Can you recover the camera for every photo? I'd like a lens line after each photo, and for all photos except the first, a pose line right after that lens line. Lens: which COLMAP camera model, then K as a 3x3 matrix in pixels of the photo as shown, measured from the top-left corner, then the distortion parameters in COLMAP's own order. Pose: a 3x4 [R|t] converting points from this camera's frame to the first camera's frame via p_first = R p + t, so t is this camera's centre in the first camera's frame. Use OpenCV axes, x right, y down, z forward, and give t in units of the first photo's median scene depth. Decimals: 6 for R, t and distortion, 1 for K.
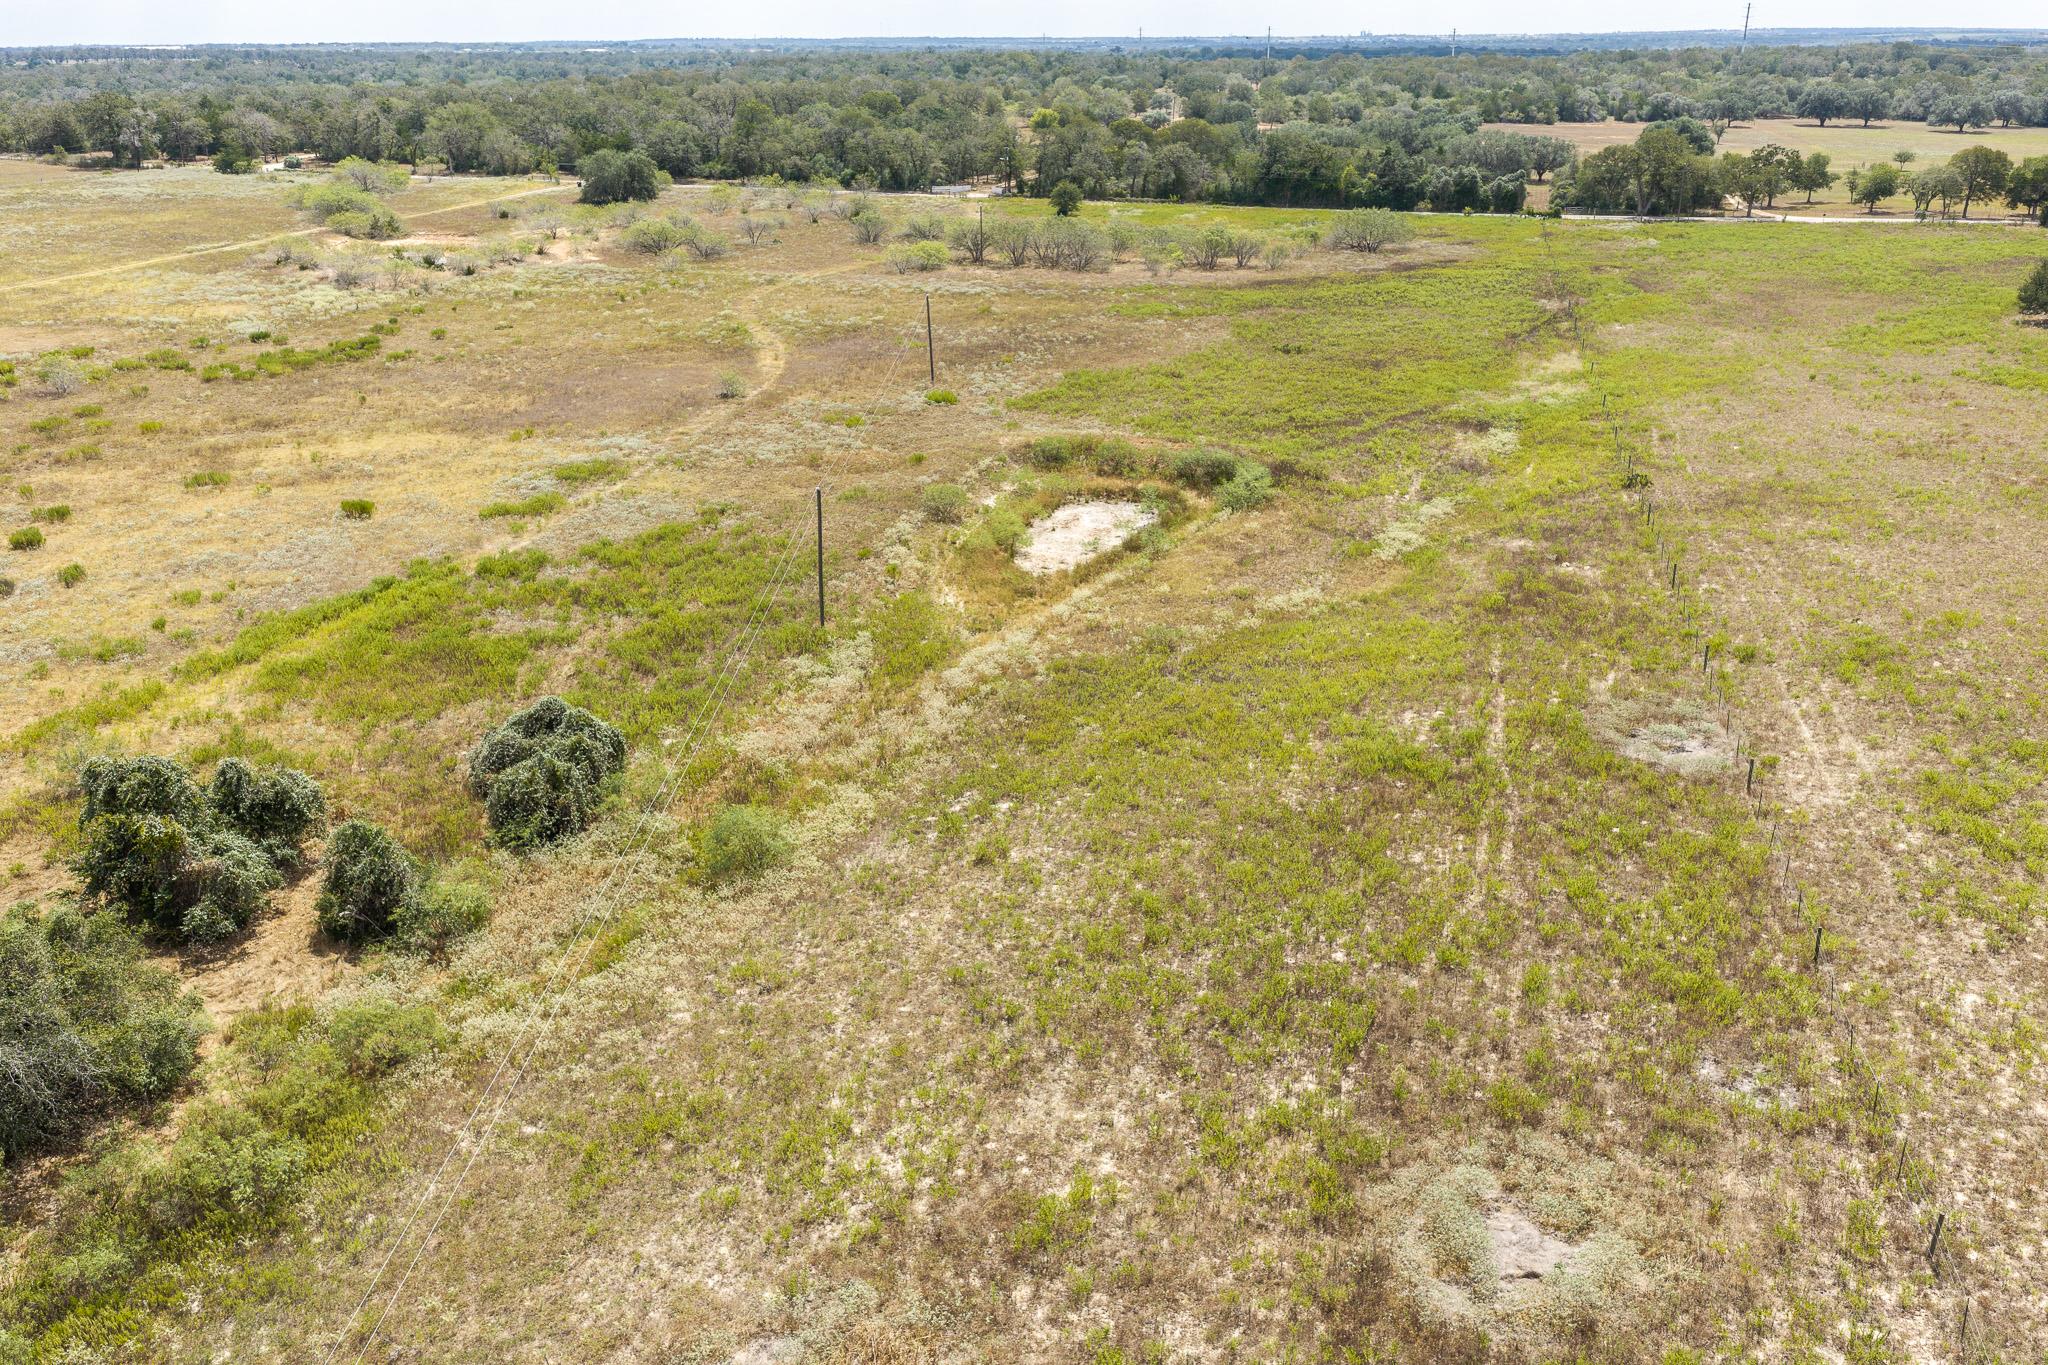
lens RADIAL K [[1701.7, 0, 1020.4], [0, 1701.7, 694.7], [0, 0, 1]] dist [0.035848, -0.008344]
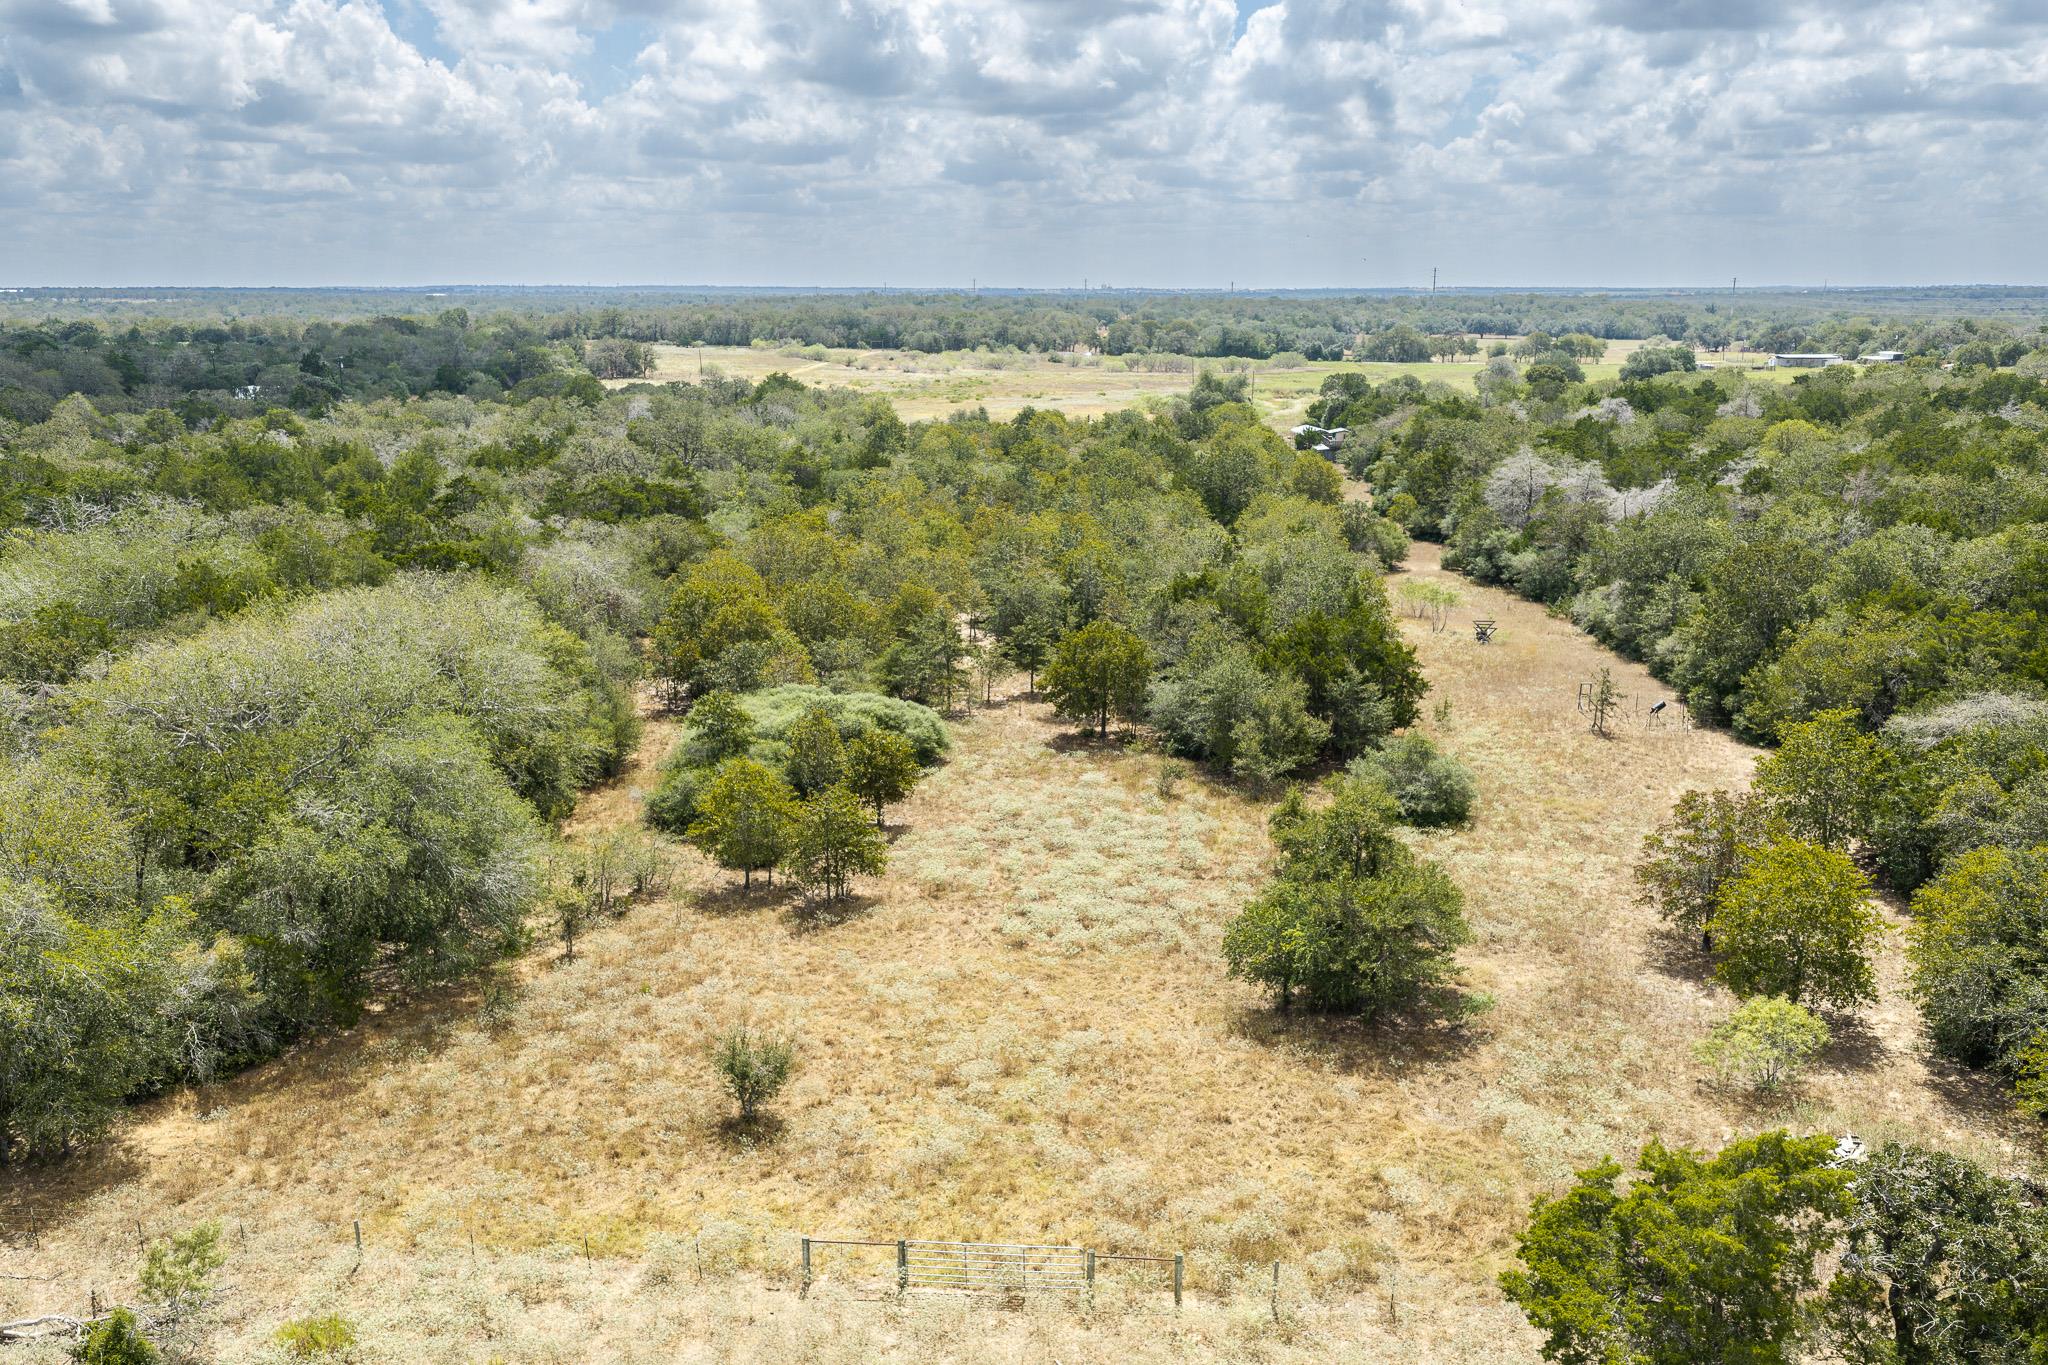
lens RADIAL K [[1708.9, 0, 1027.1], [0, 1708.9, 662.6], [0, 0, 1]] dist [0.036639, 0.000659]
pose [[0.989164, -0.025274, 0.144620, -0.521969], [0.046931, 0.987819, -0.148363, 0.487695], [-0.139109, 0.153543, 0.978301, -1.230593]]
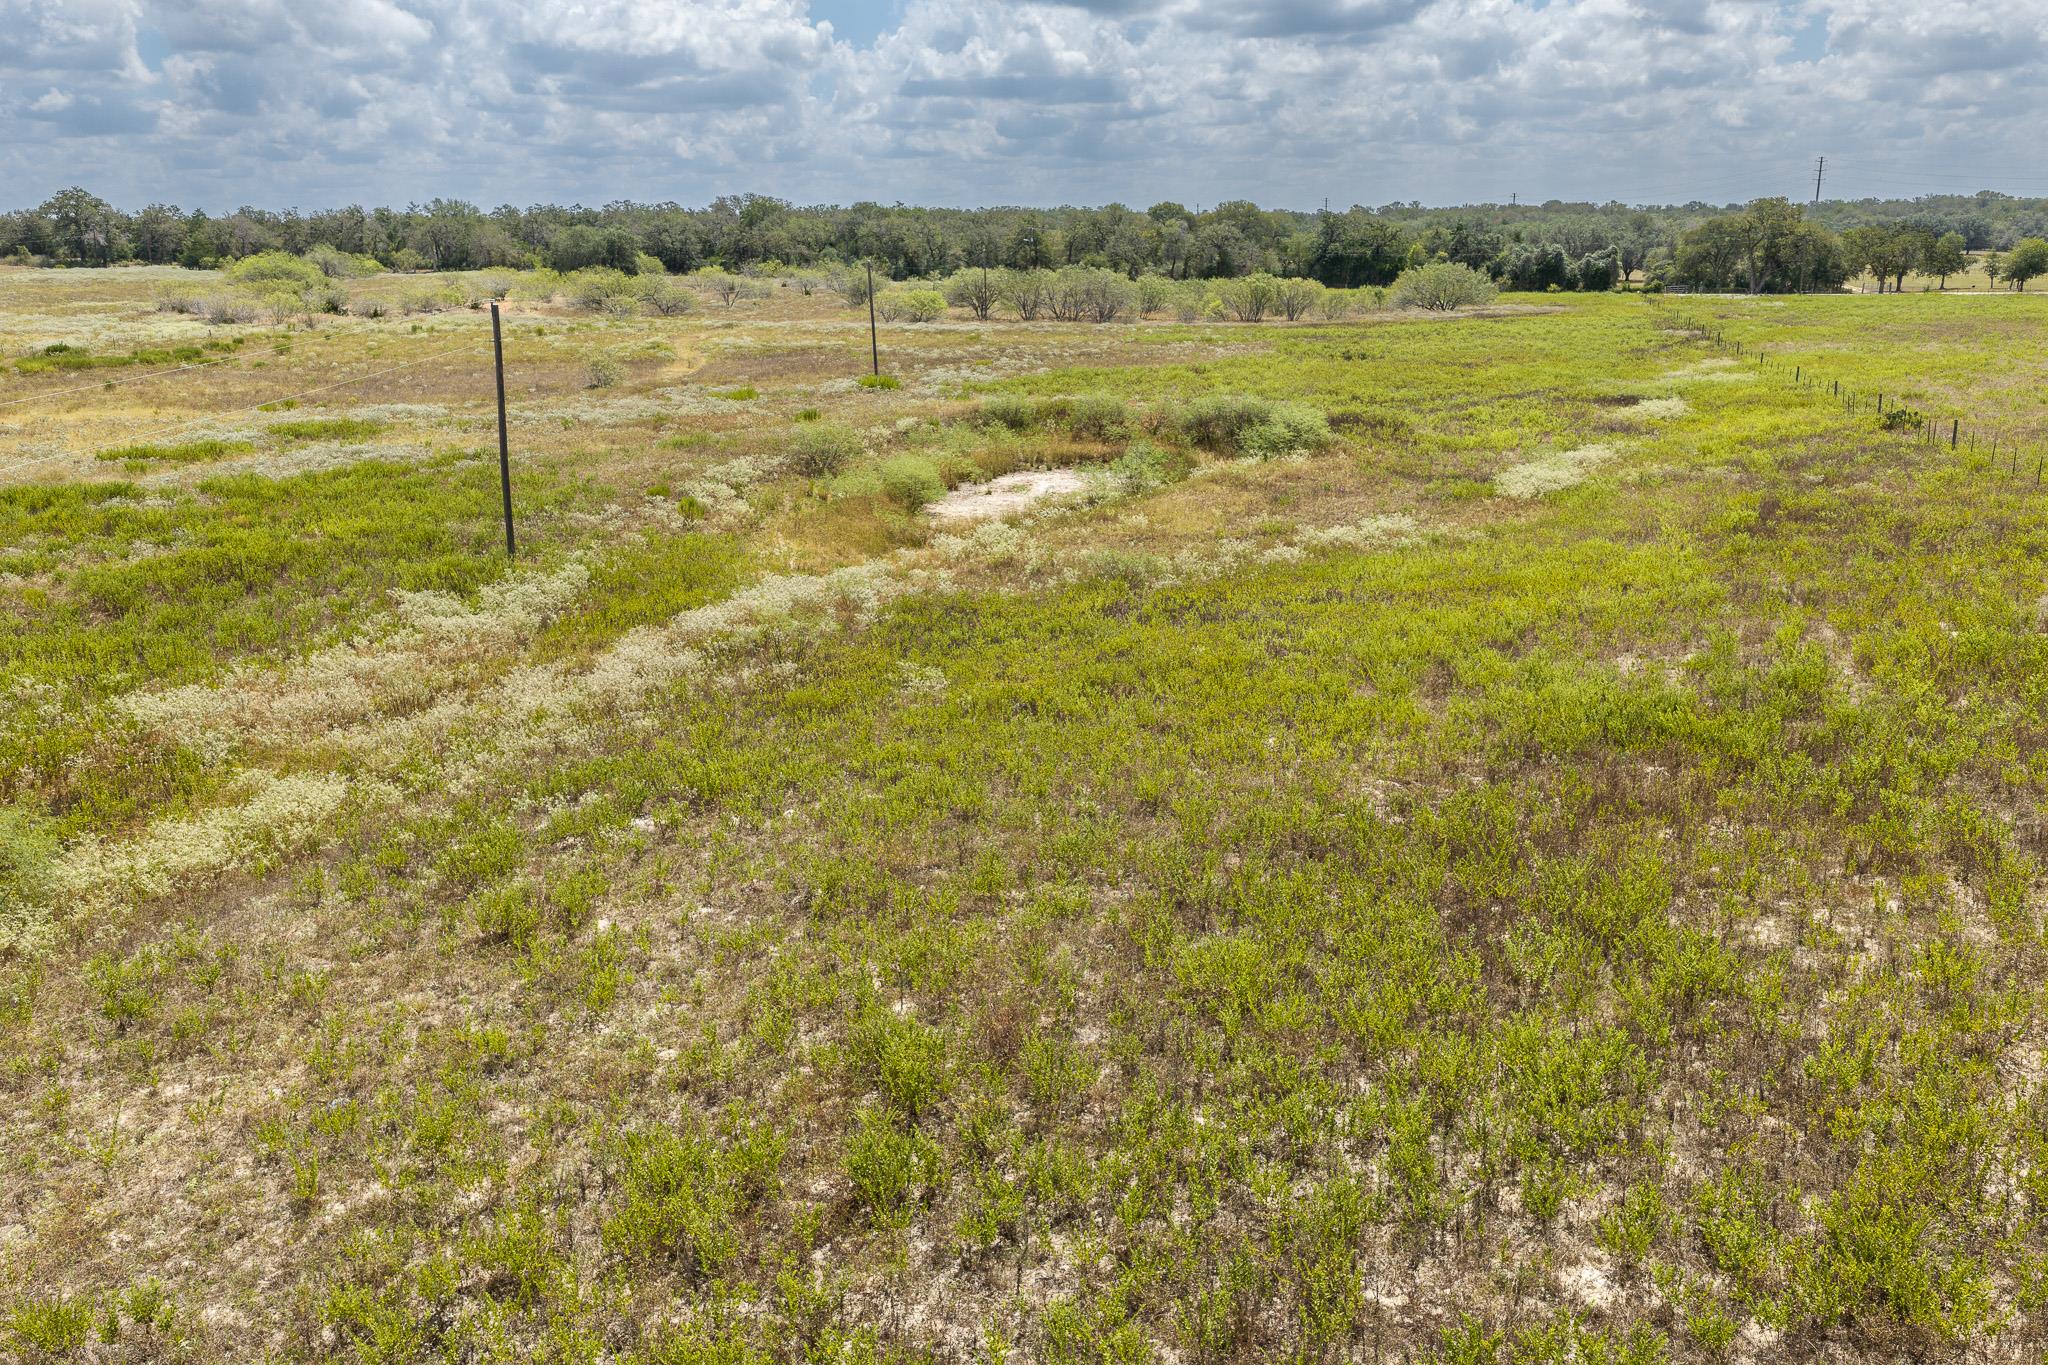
lens RADIAL K [[1701.7, 0, 1020.4], [0, 1701.7, 694.7], [0, 0, 1]] dist [0.035848, -0.008344]
pose [[0.999321, 0.005315, -0.036471, 0.026237], [-0.009076, 0.994565, -0.103721, 0.022092], [0.035722, 0.103982, 0.993937, 0.171627]]
